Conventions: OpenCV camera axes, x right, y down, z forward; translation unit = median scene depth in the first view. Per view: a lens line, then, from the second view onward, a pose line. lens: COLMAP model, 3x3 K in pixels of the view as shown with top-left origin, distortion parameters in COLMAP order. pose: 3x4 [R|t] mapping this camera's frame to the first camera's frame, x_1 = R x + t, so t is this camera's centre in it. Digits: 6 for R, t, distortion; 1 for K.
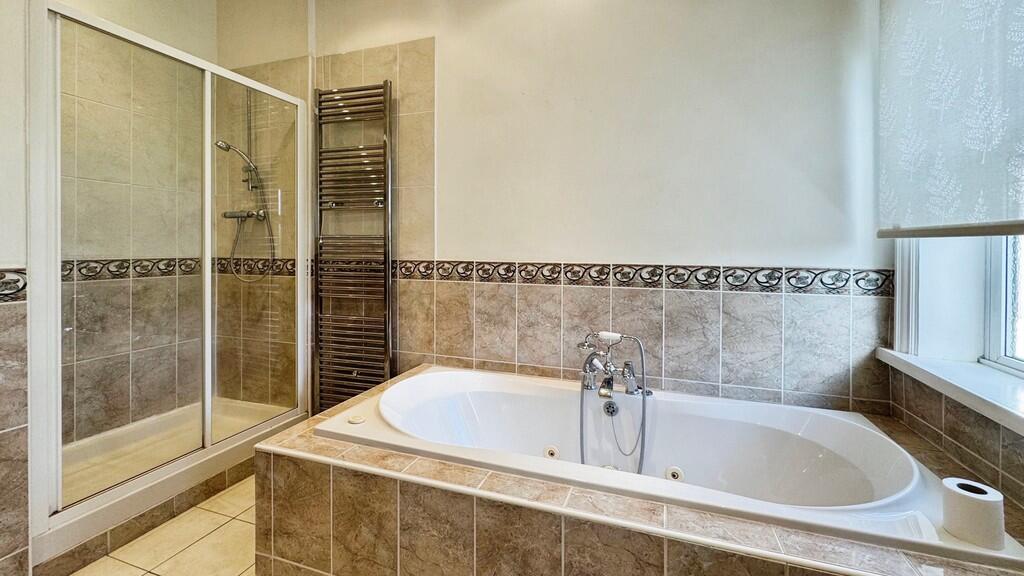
lens RADIAL K [[425.0, 0, 513.3], [0, 425.0, 242.3], [0, 0, 1]] dist [0.013284, -0.000023]
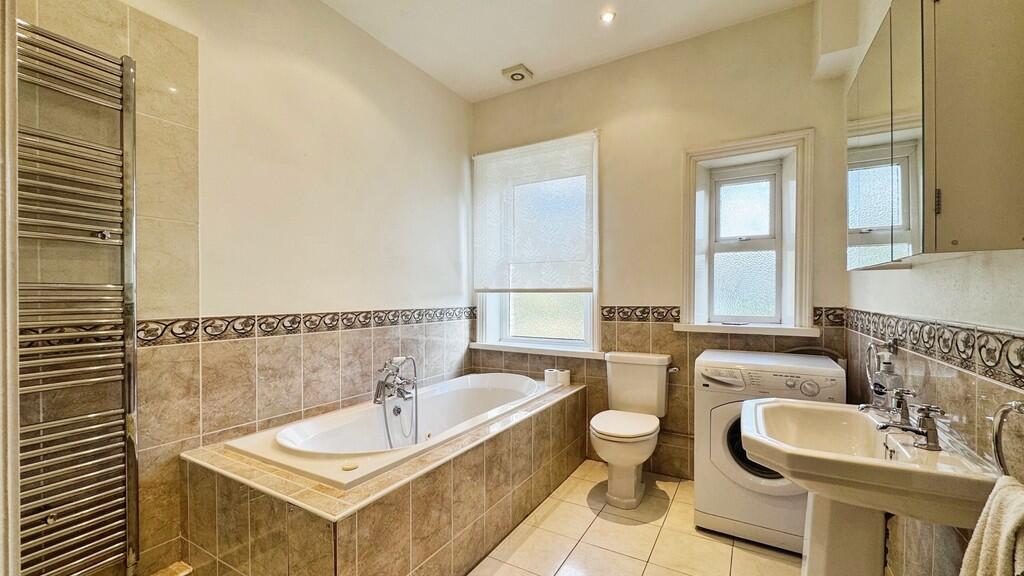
lens RADIAL K [[411.8, 0, 512.0], [0, 411.8, 288.0], [0, 0, 1]] dist [0.001561, 0.000045]
pose [[0.187756, 0.014337, 0.982111, -0.894410], [-0.002941, 0.999897, -0.014034, -0.003406], [-0.982211, -0.000253, 0.187779, 0.297823]]
